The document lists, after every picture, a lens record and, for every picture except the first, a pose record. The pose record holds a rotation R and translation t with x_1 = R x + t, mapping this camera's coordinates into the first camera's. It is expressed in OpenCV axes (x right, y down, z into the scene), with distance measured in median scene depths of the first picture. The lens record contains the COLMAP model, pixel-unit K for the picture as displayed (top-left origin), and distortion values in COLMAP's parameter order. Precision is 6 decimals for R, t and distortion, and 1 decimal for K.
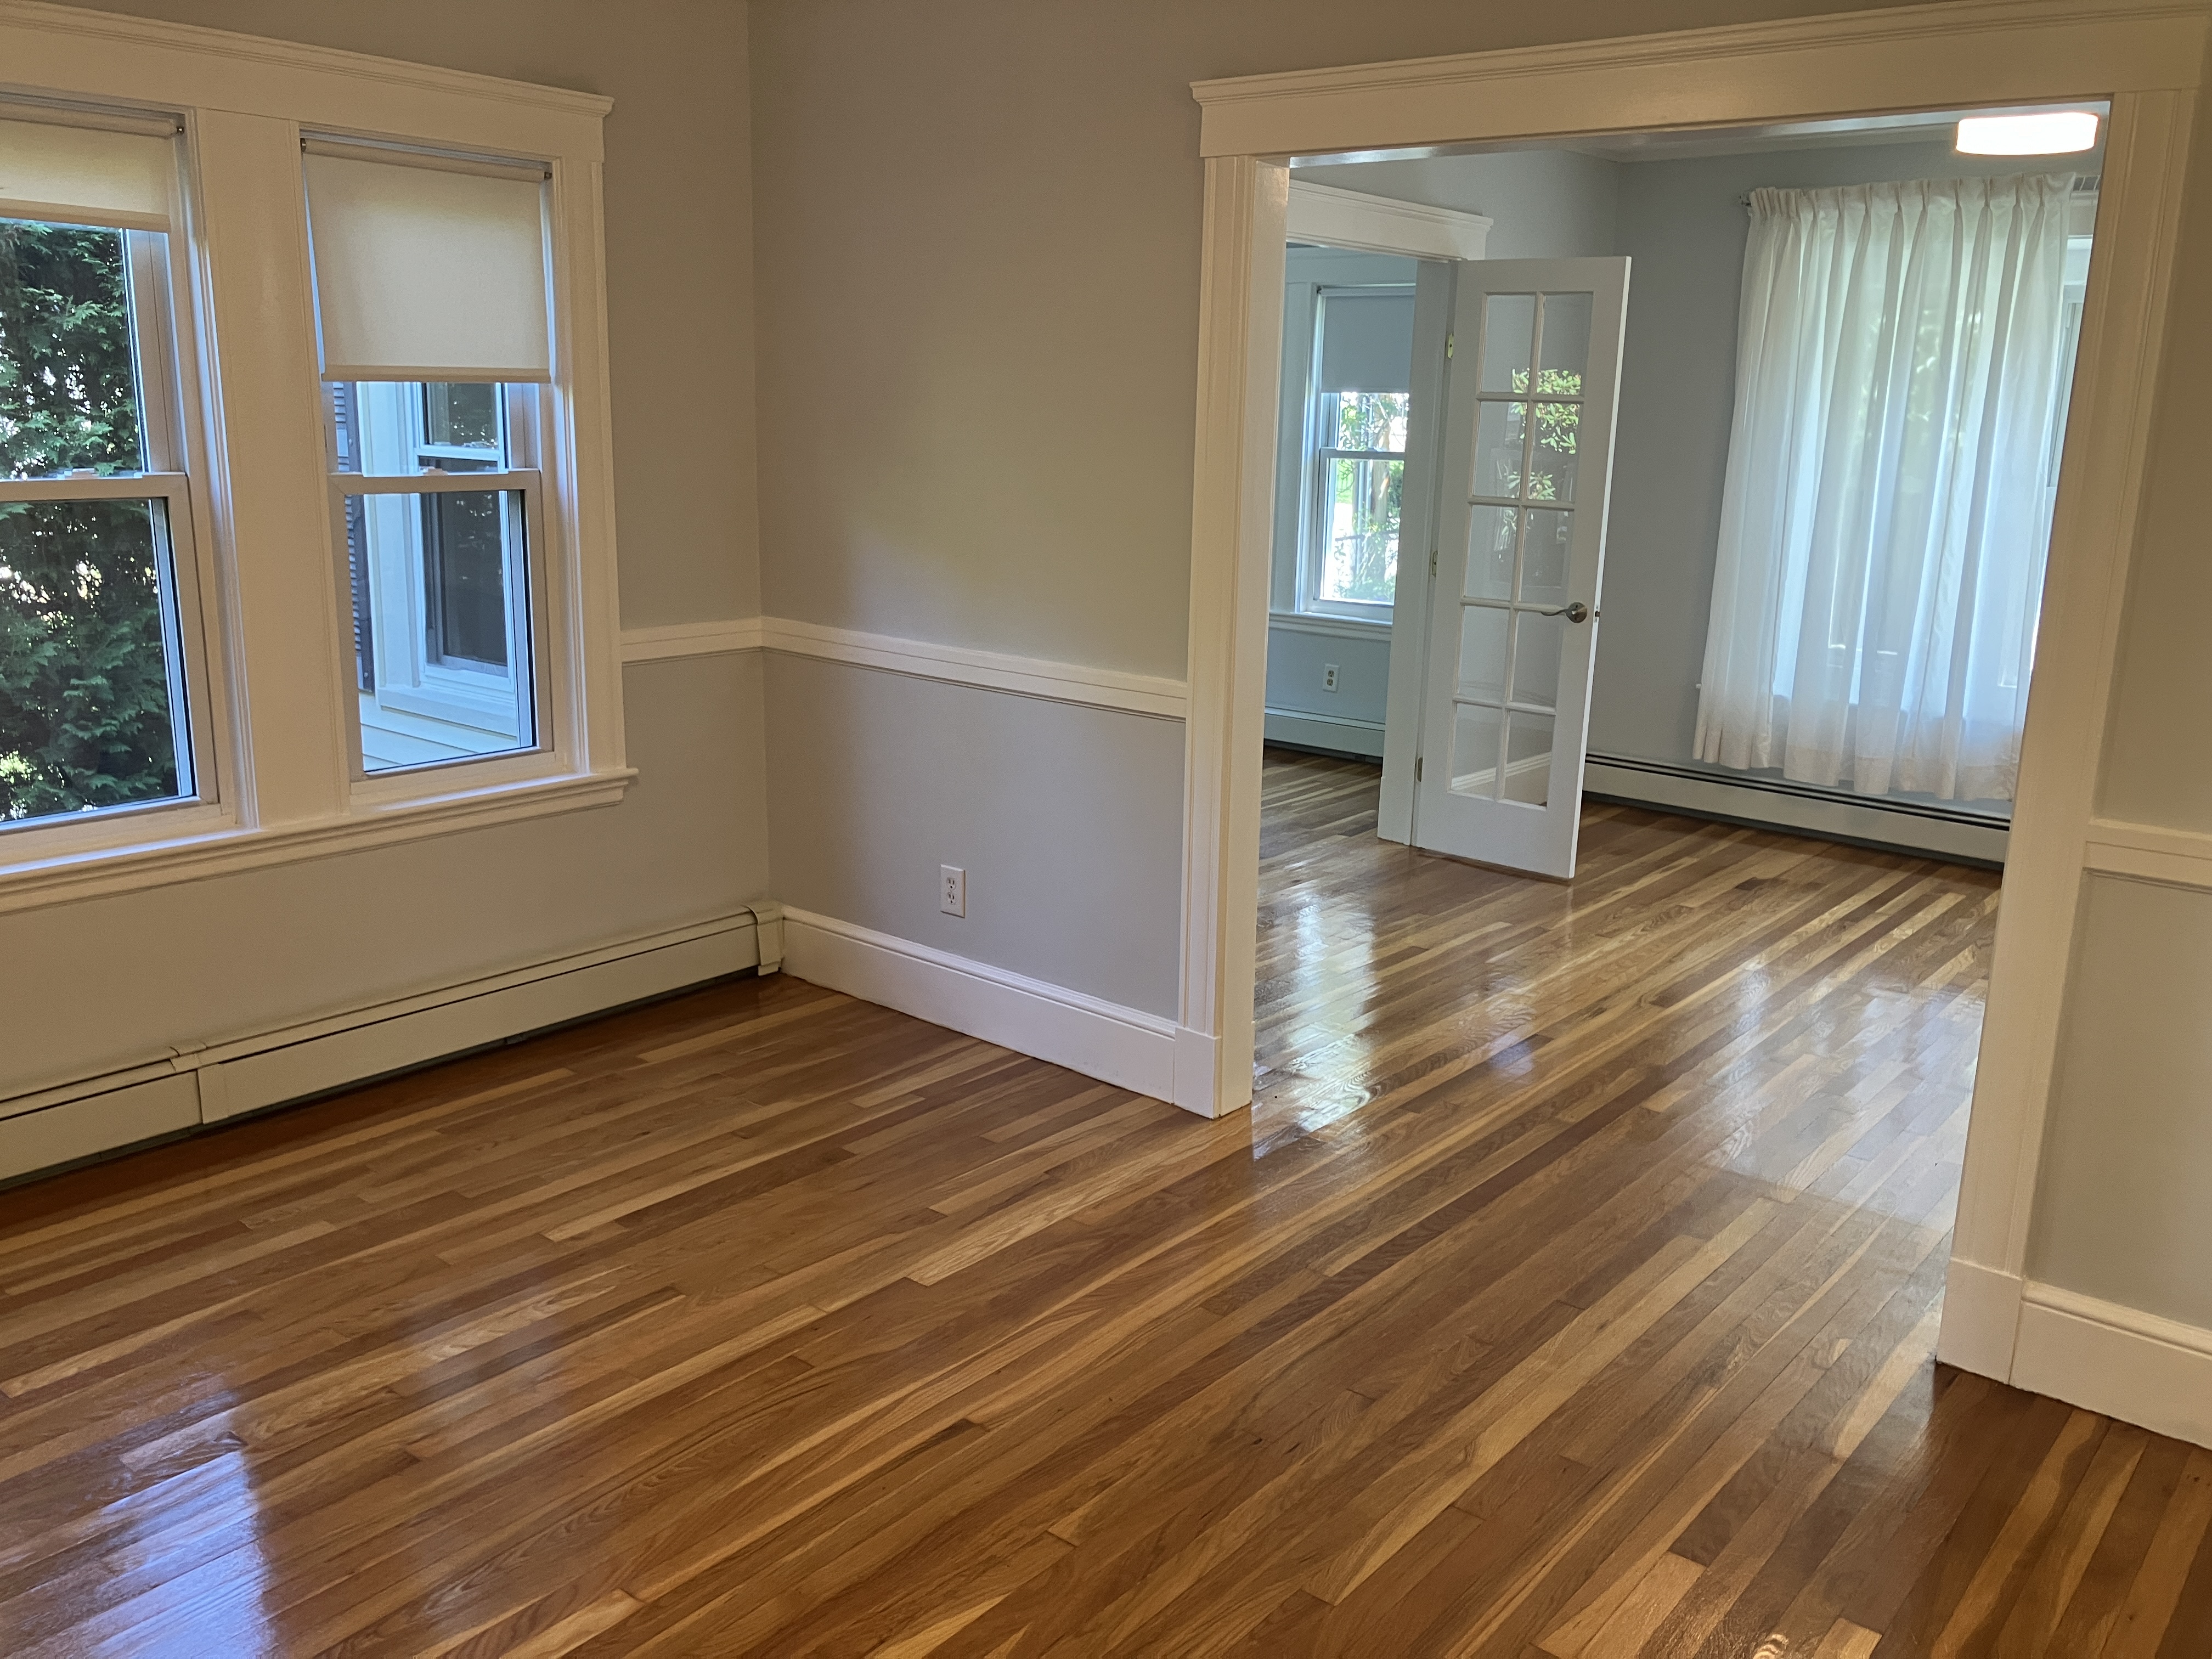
lens RADIAL K [[1803.5, 0, 1116.6], [0, 1803.5, 808.0], [0, 0, 1]] dist [0.054729, -0.104633]
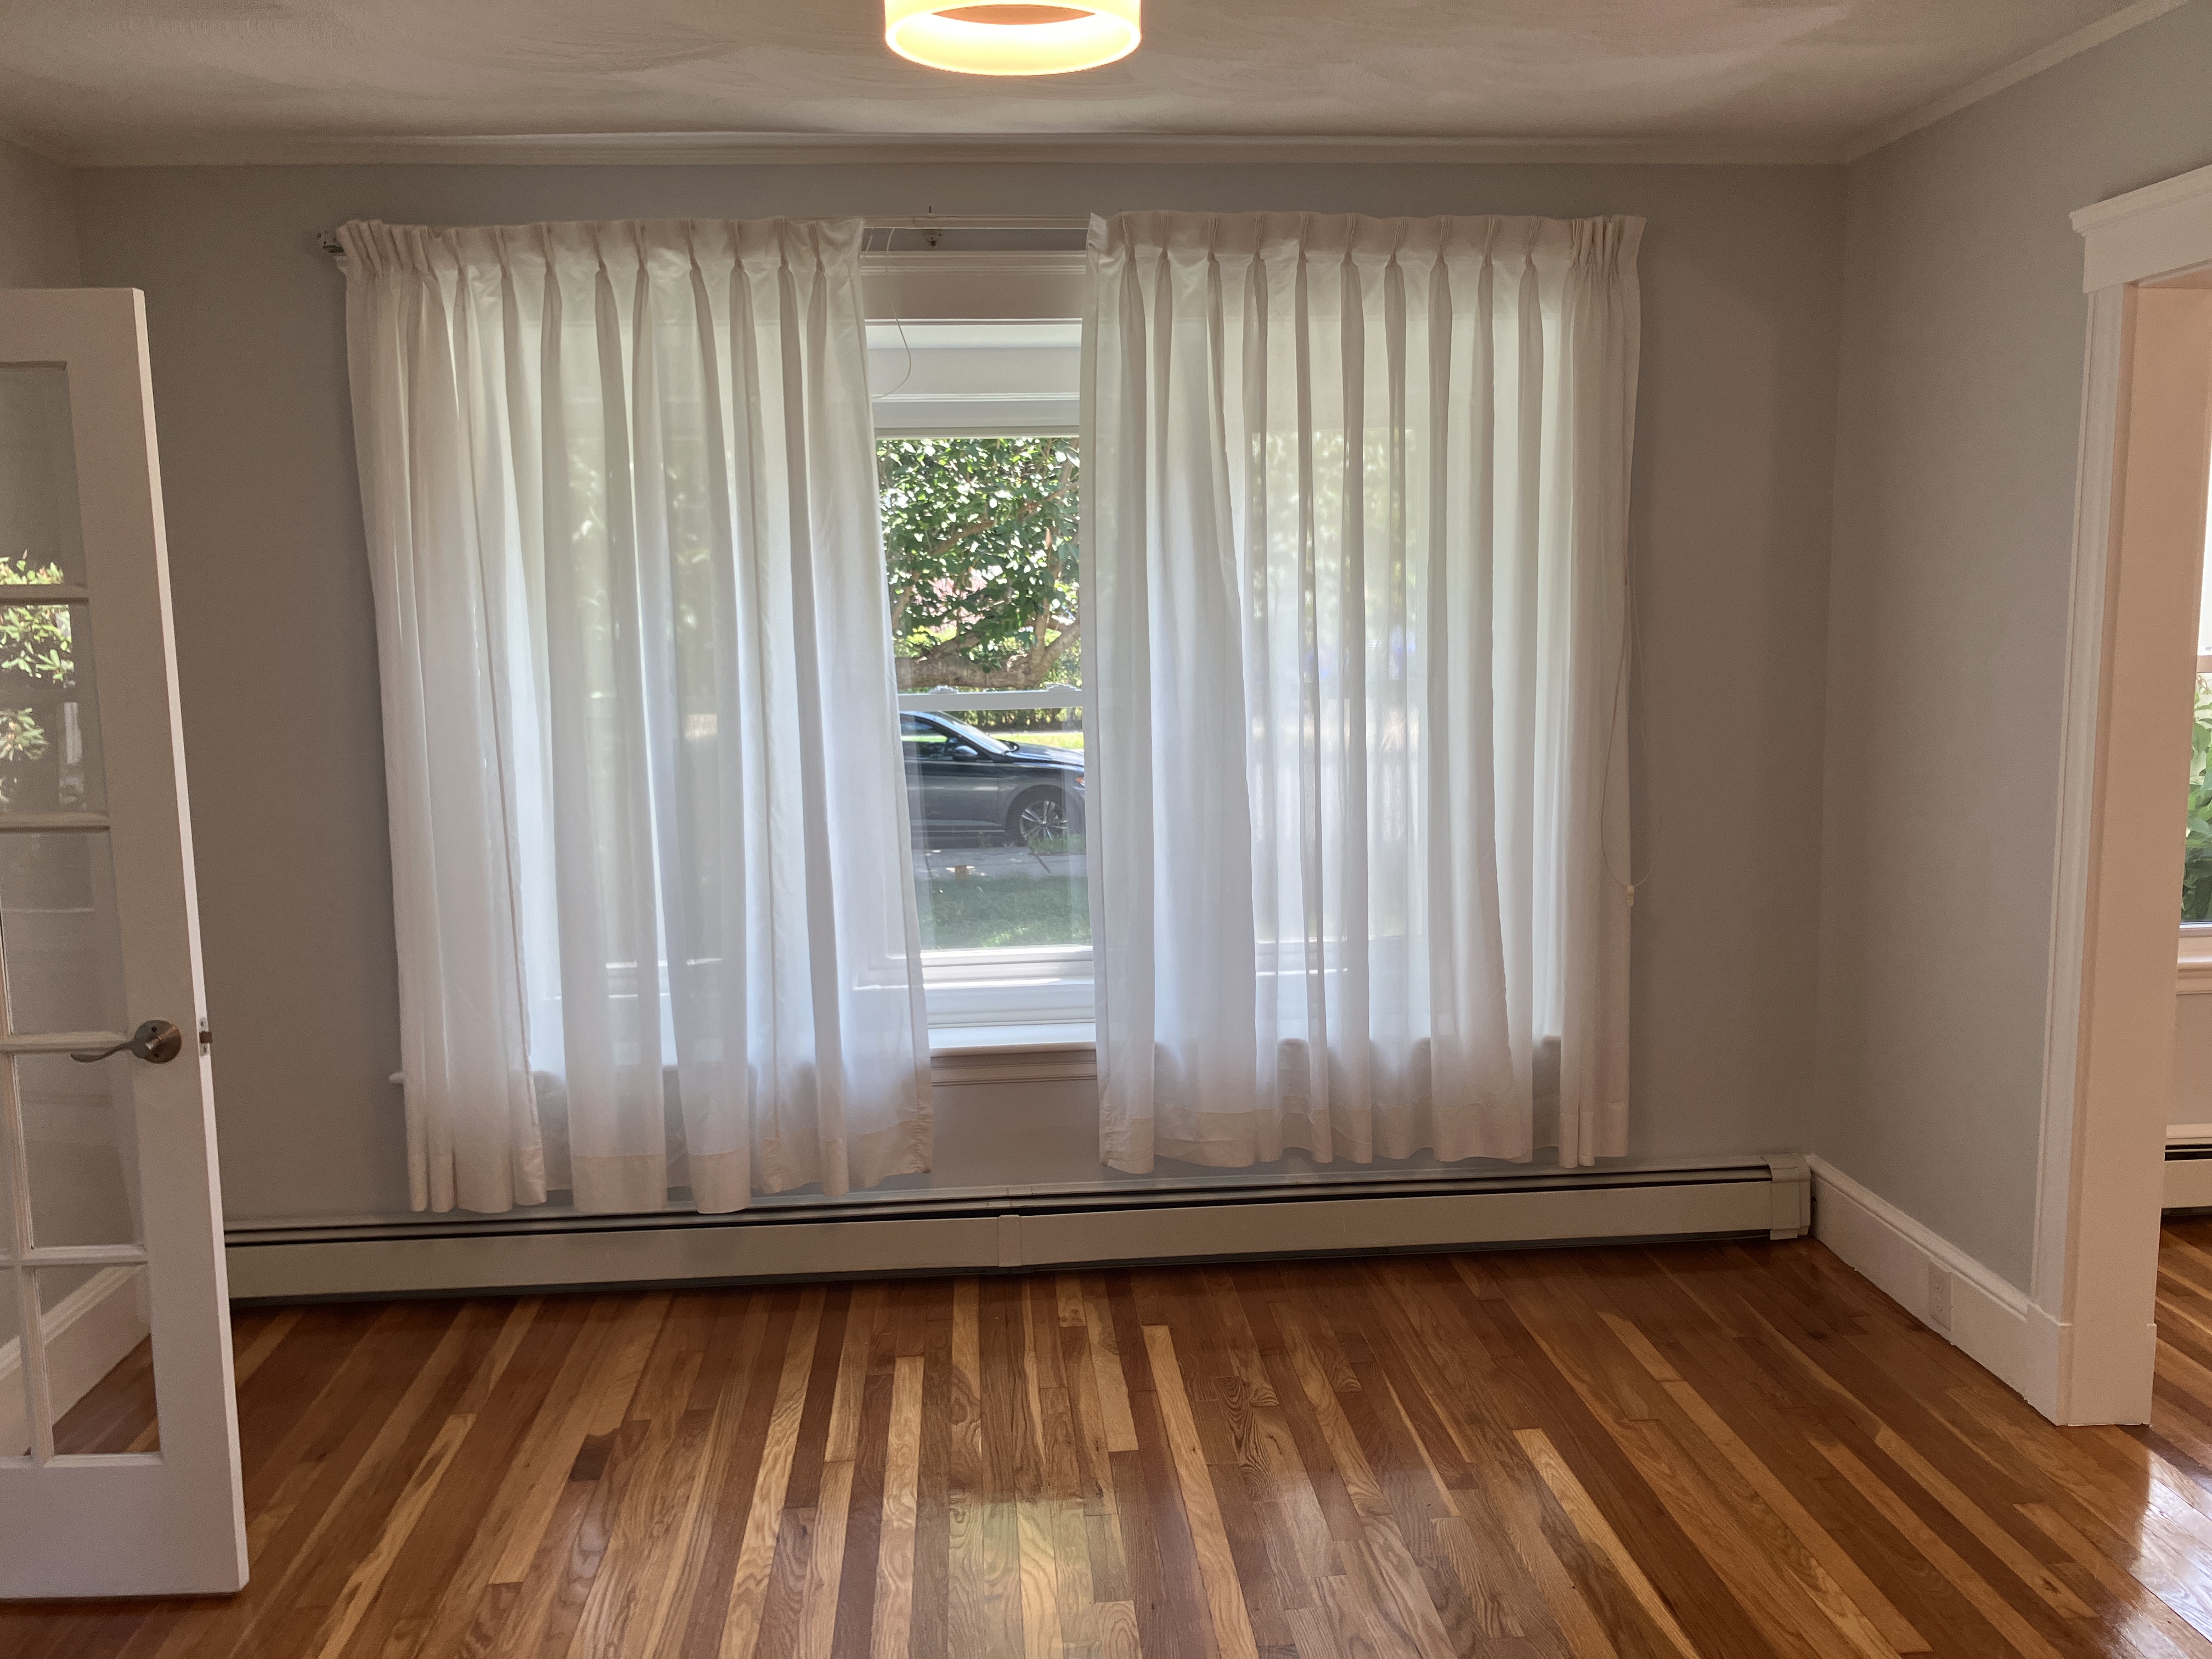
lens RADIAL K [[1803.5, 0, 1116.6], [0, 1803.5, 808.0], [0, 0, 1]] dist [0.054729, -0.104633]
pose [[0.712161, -0.127501, 0.690341, 0.109578], [0.195746, 0.980433, -0.020854, -0.104073], [-0.674174, 0.149983, 0.723184, 0.463207]]
